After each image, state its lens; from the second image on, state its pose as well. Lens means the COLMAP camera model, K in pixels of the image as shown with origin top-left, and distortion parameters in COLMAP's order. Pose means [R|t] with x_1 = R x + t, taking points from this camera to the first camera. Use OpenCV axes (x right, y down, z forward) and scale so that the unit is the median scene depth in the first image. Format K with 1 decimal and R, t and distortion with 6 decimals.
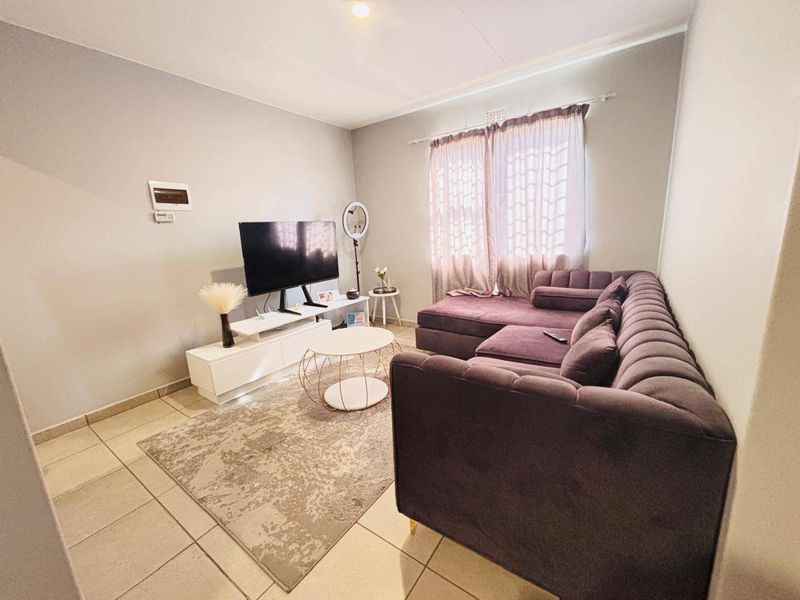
lens RADIAL K [[321.4, 0, 396.4], [0, 321.4, 299.7], [0, 0, 1]] dist [-0.002402, 0.000081]
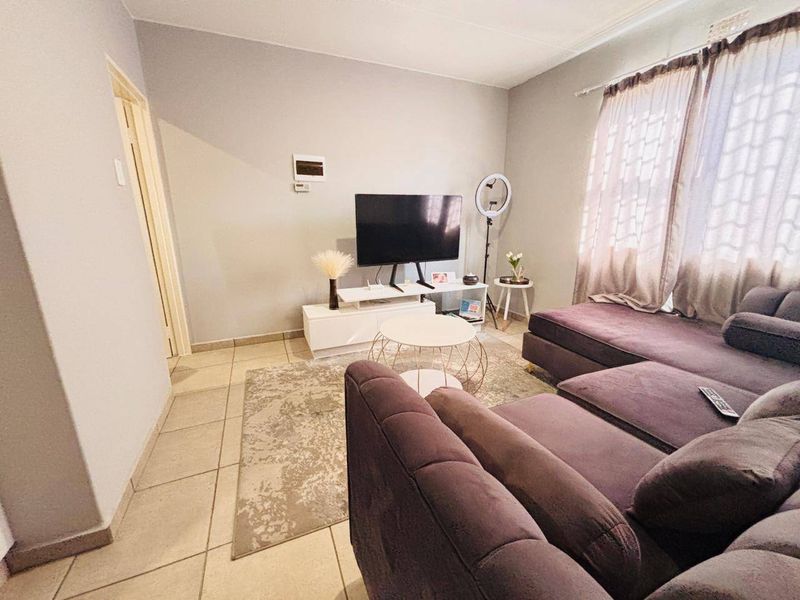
lens RADIAL K [[321.4, 0, 396.4], [0, 321.4, 299.7], [0, 0, 1]] dist [-0.002402, 0.000081]
pose [[0.853582, 0.181662, -0.488259, 0.161450], [-0.149487, 0.983228, 0.104485, -0.027729], [0.499050, -0.016198, 0.866422, 0.140487]]
